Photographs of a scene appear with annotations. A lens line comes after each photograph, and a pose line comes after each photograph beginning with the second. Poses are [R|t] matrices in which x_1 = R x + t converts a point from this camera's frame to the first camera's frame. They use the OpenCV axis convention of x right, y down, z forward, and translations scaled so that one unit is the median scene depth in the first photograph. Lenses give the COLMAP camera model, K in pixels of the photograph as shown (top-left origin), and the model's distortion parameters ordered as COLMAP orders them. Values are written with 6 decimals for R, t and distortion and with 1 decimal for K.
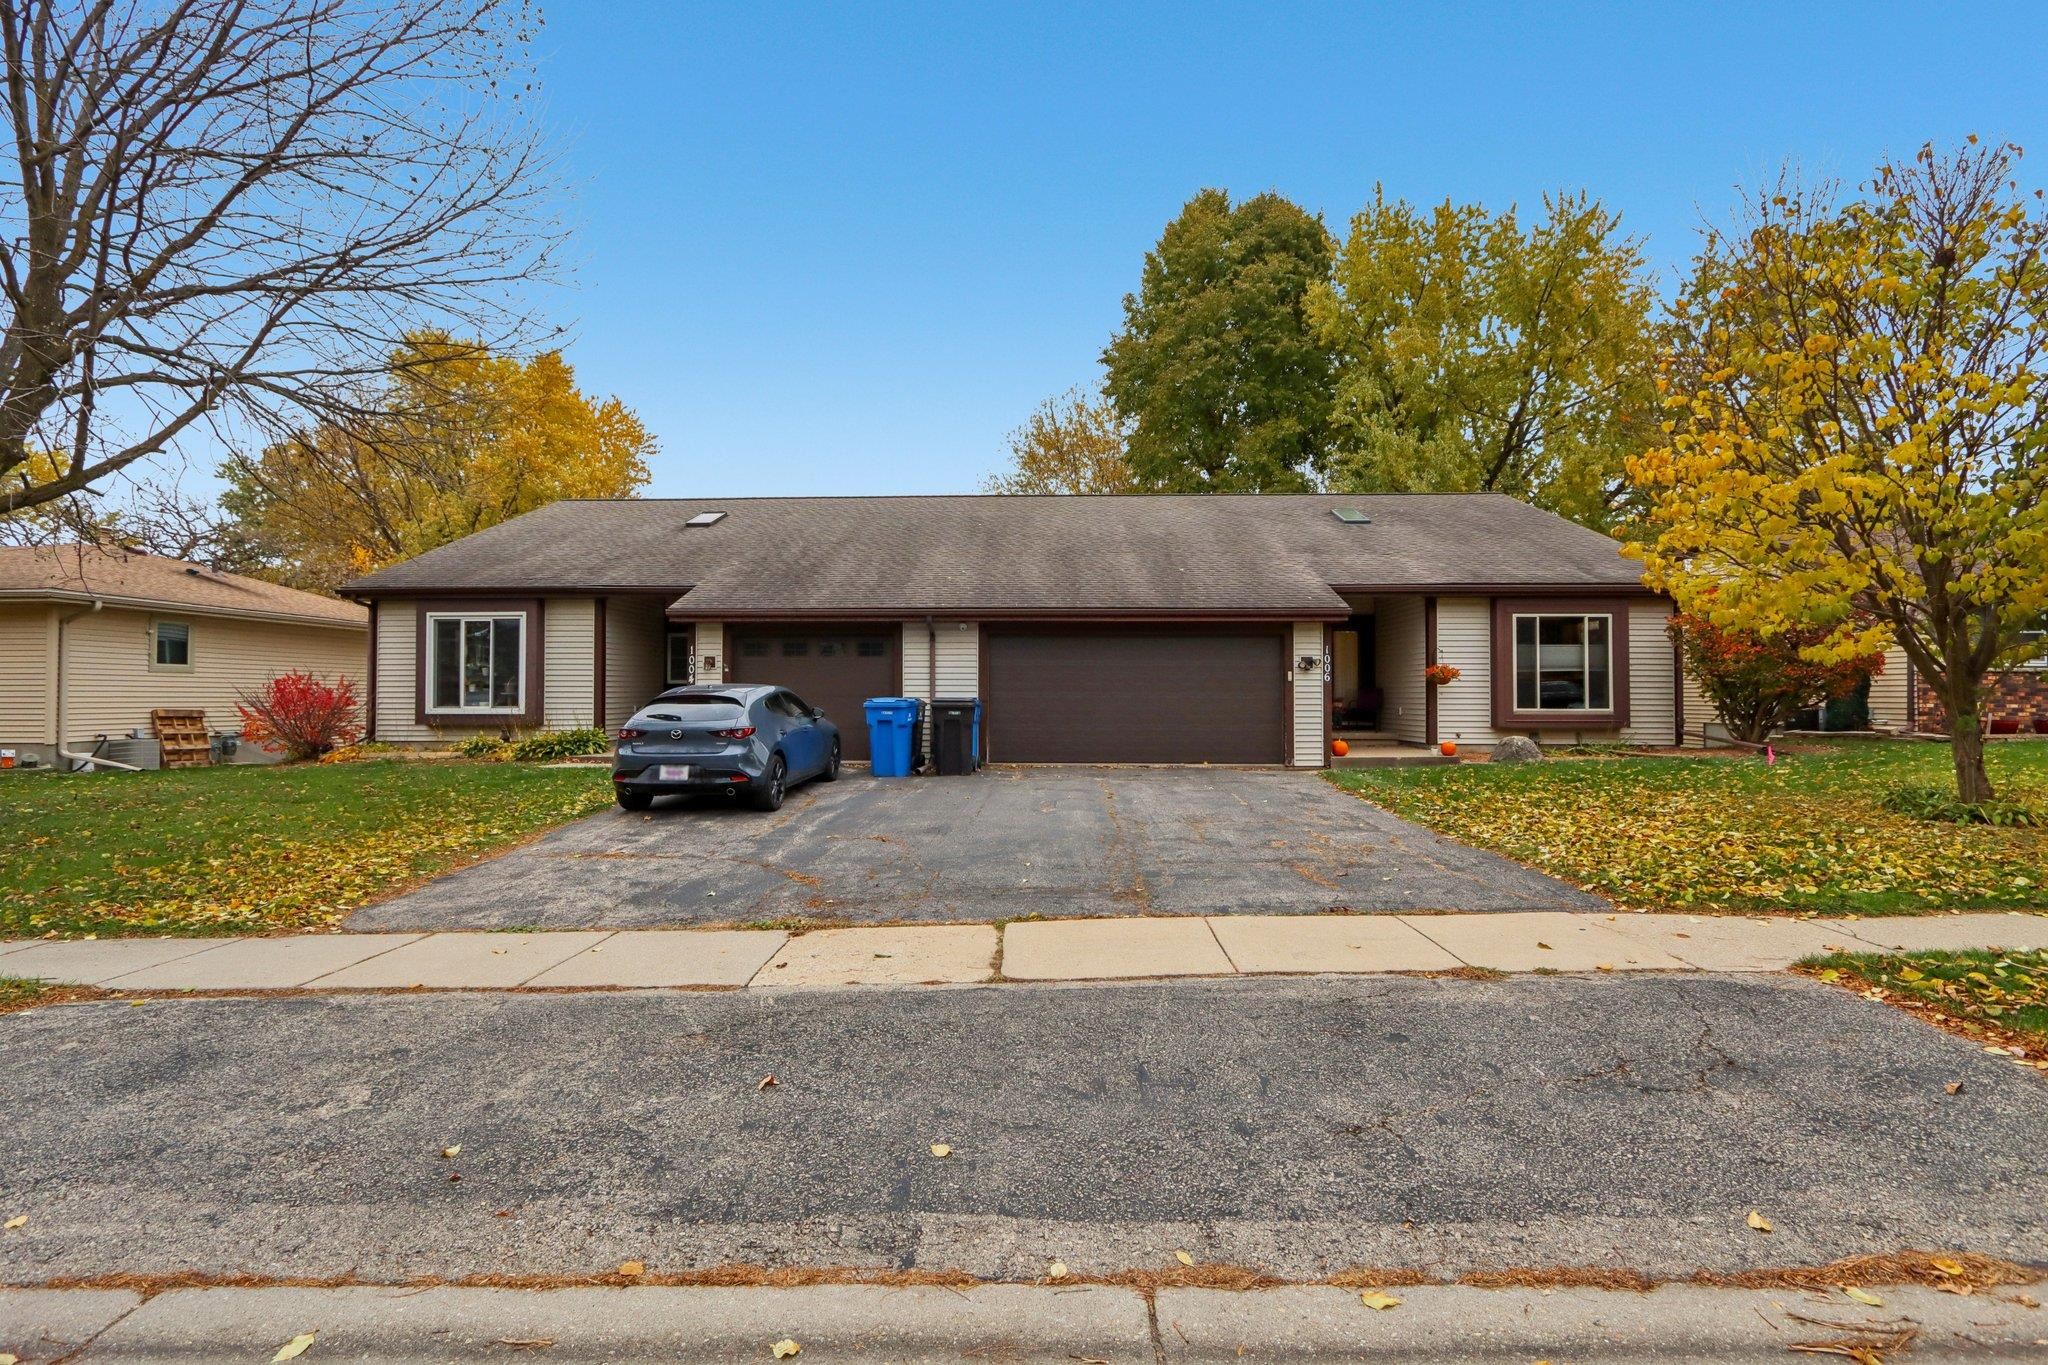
lens RADIAL K [[953.4, 0, 1023.7], [0, 953.4, 671.9], [0, 0, 1]] dist [-0.001598, 0.000343]
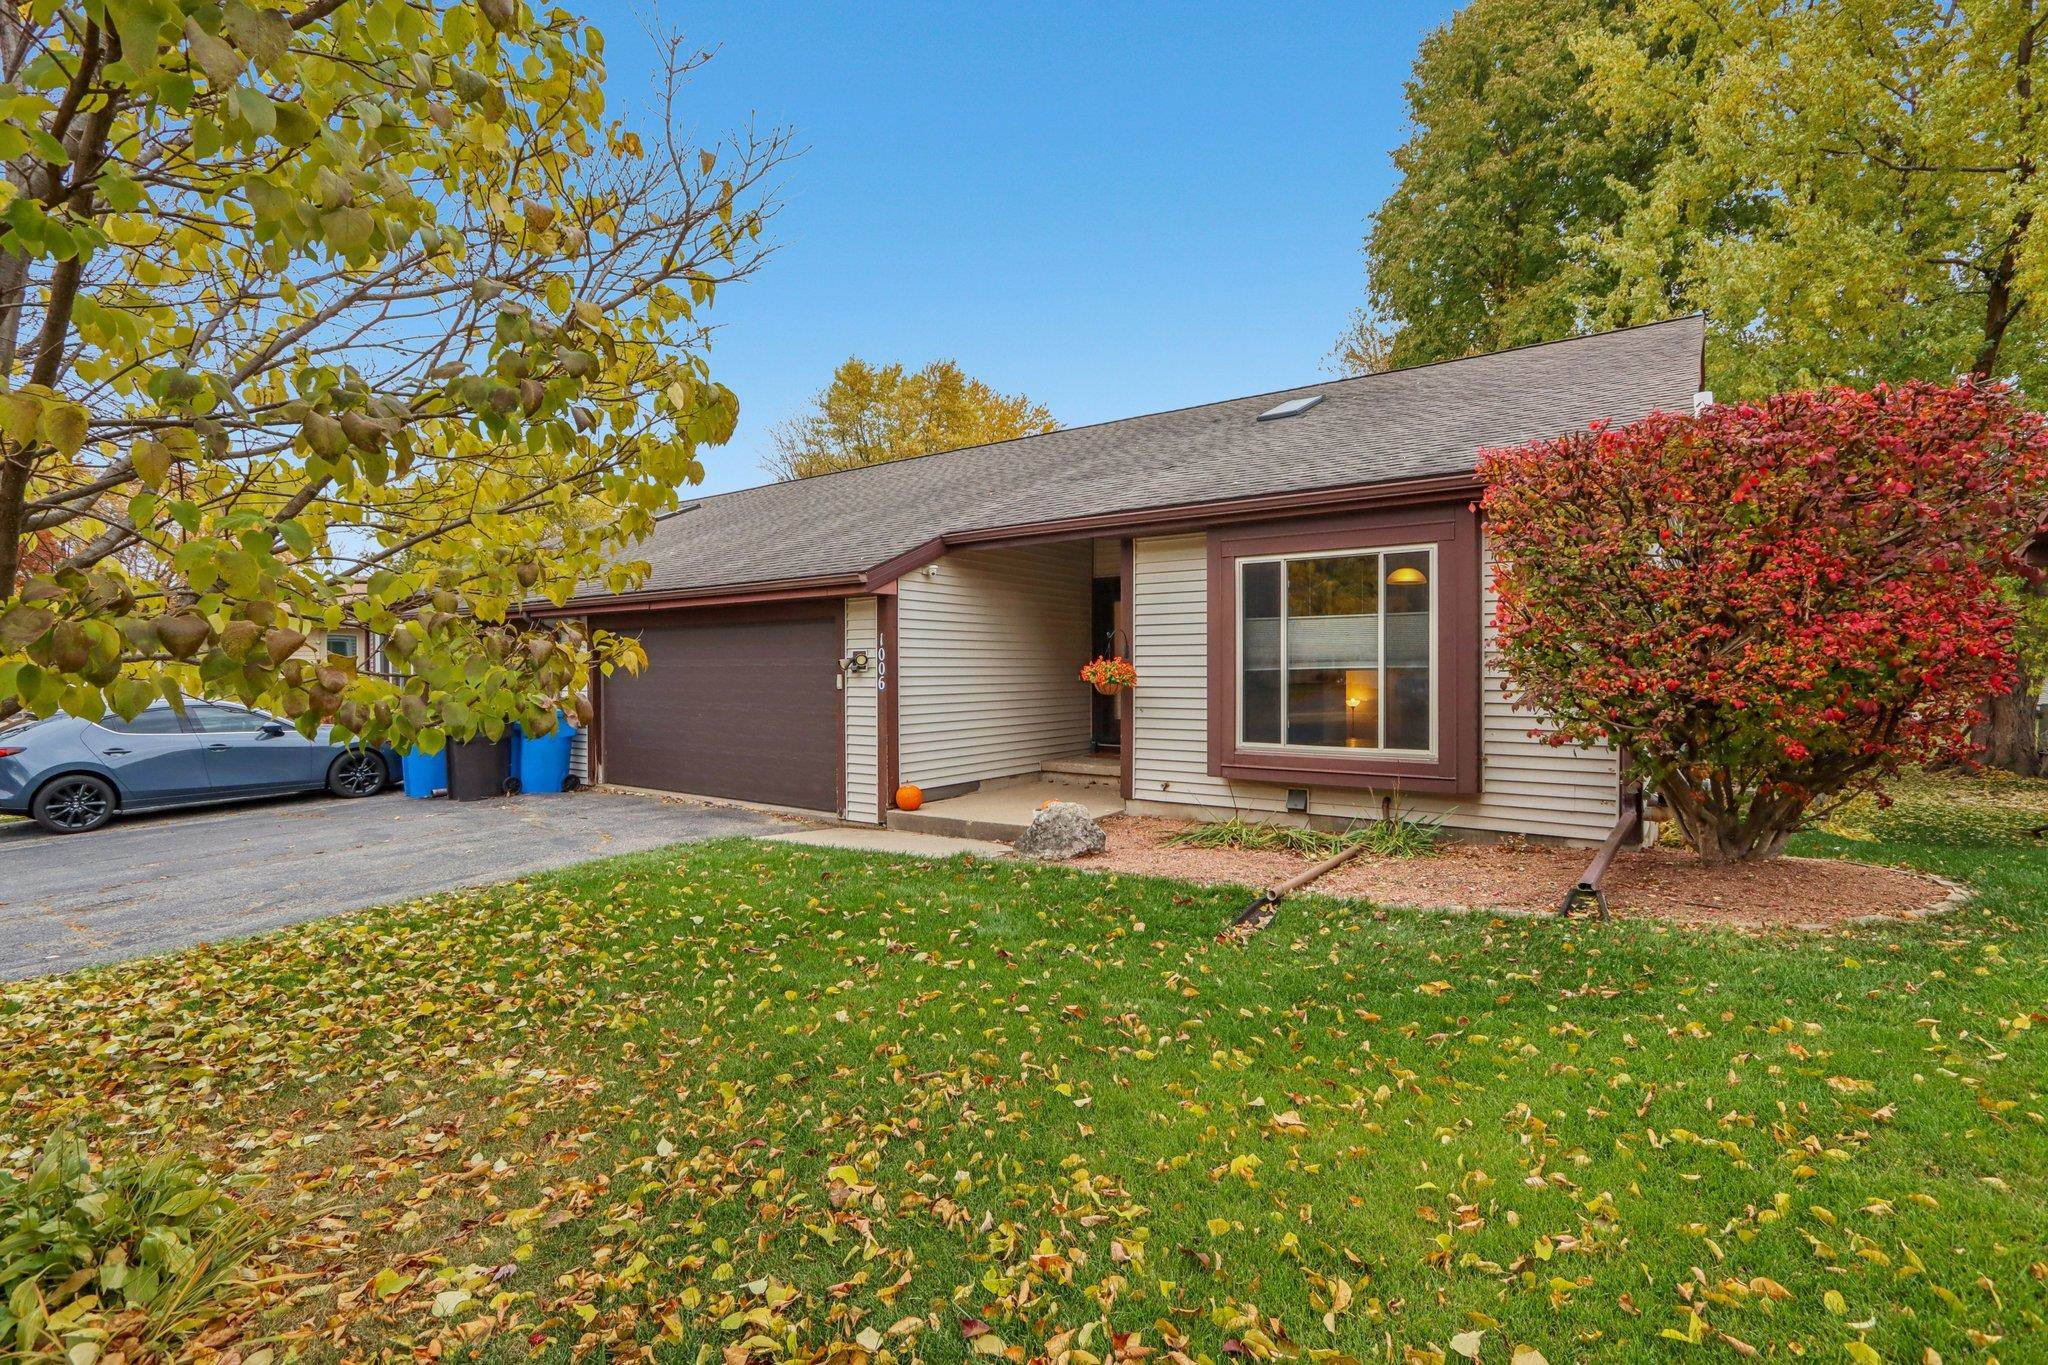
lens RADIAL K [[947.4, 0, 1024.0], [0, 947.4, 682.5], [0, 0, 1]] dist [-0.000633, -0.000119]
pose [[0.825273, 0.003349, -0.564724, 0.710498], [0.019695, 0.999203, 0.034708, -0.014029], [0.564390, -0.039766, 0.824550, 0.514250]]
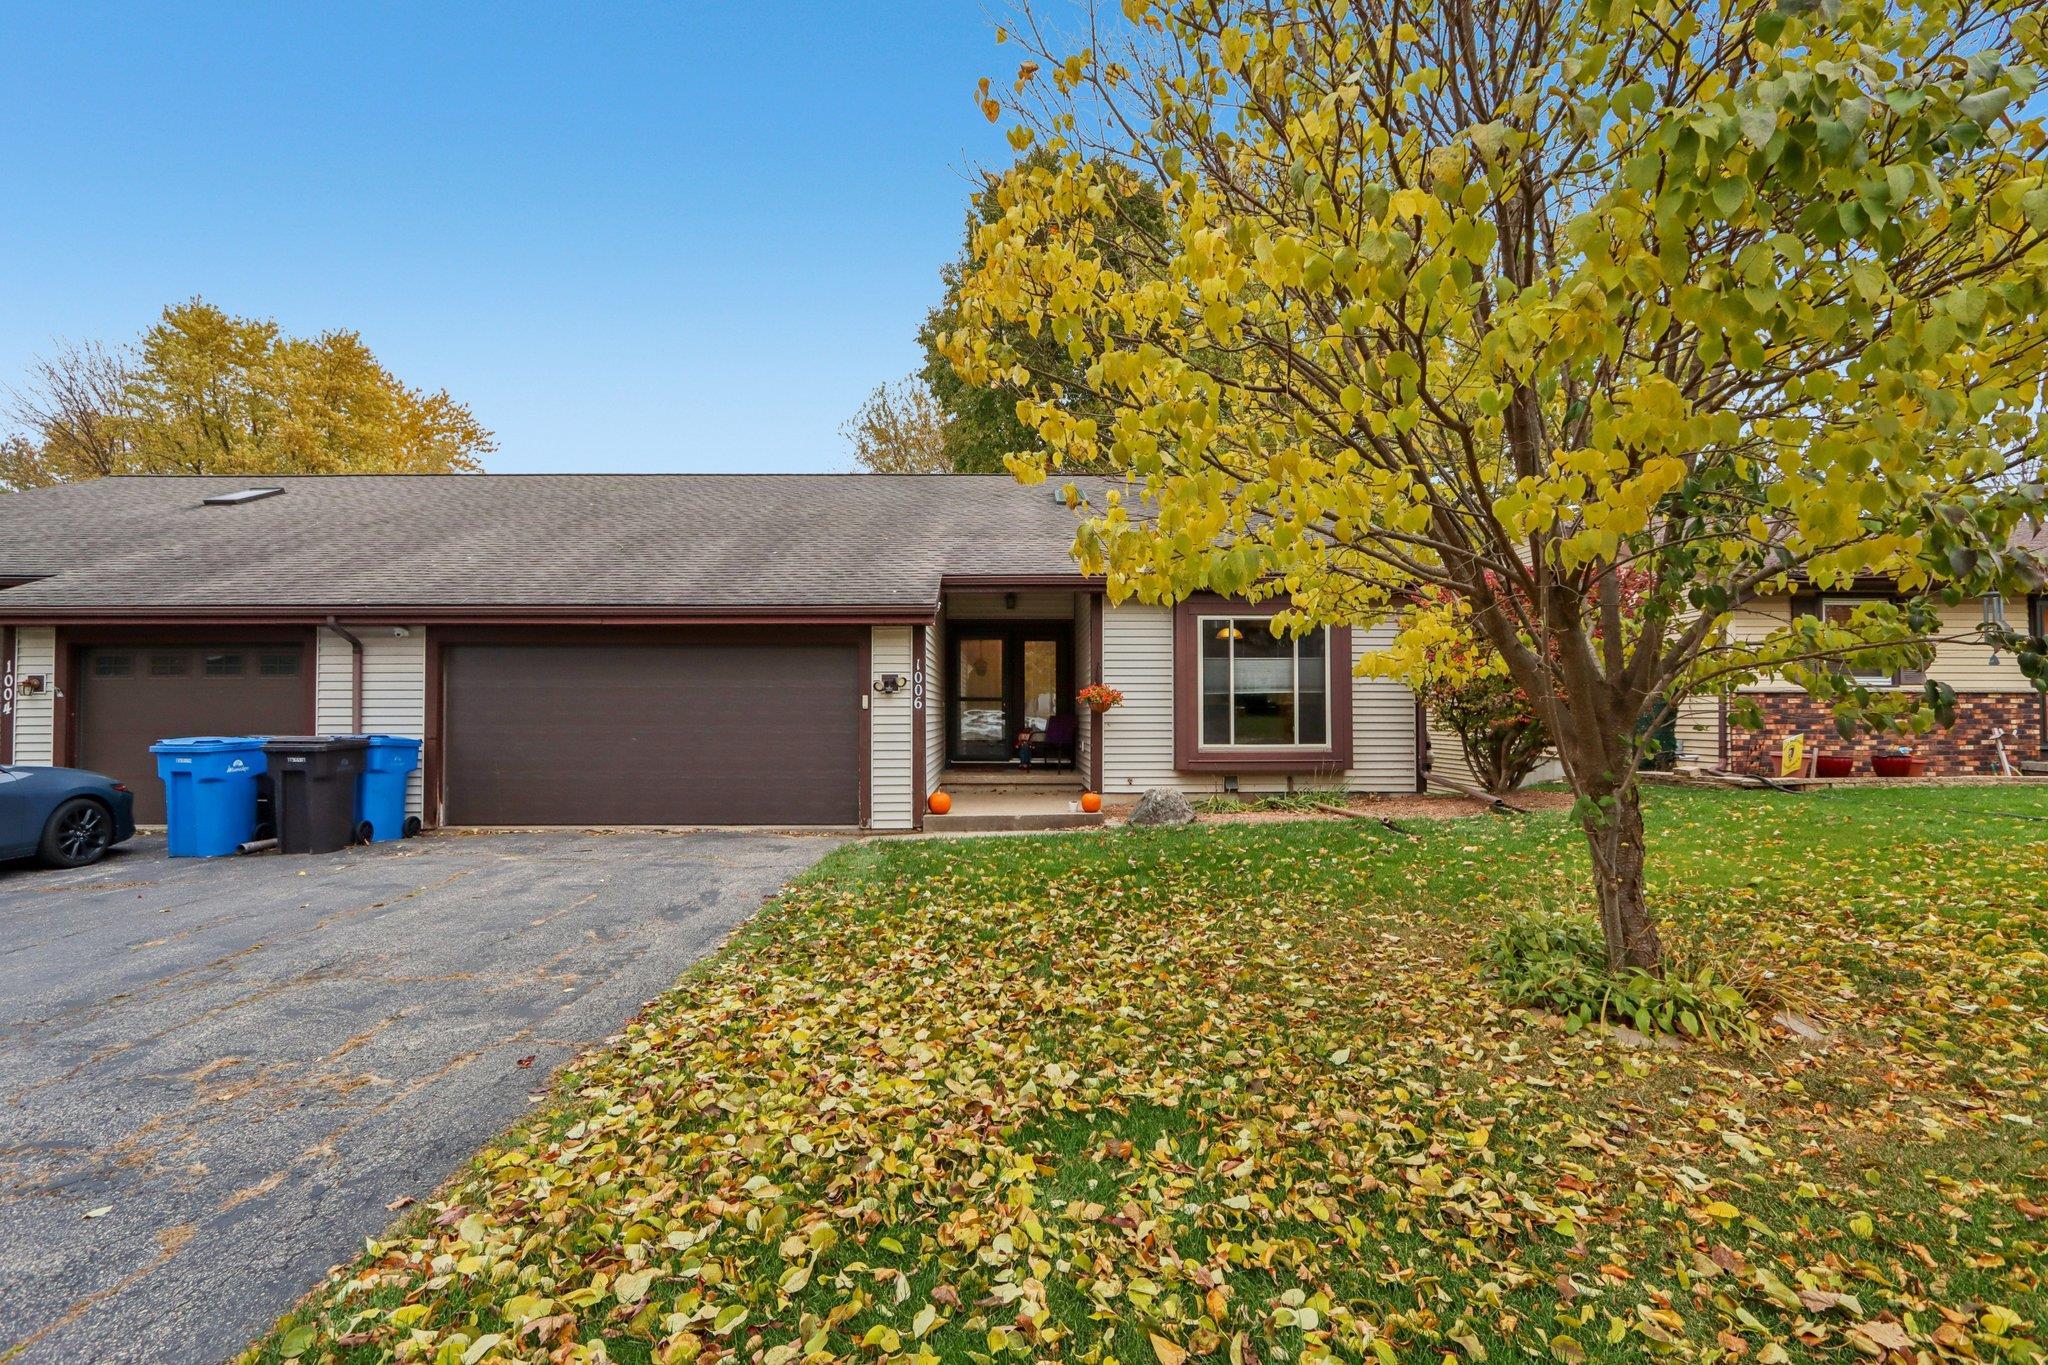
lens RADIAL K [[961.1, 0, 1024.0], [0, 961.1, 682.5], [0, 0, 1]] dist [-0.003110, -0.000245]
pose [[0.998869, -0.002205, 0.047493, 0.345251], [0.002524, 0.999975, -0.006674, -0.004612], [-0.047477, 0.006786, 0.998849, 0.267657]]
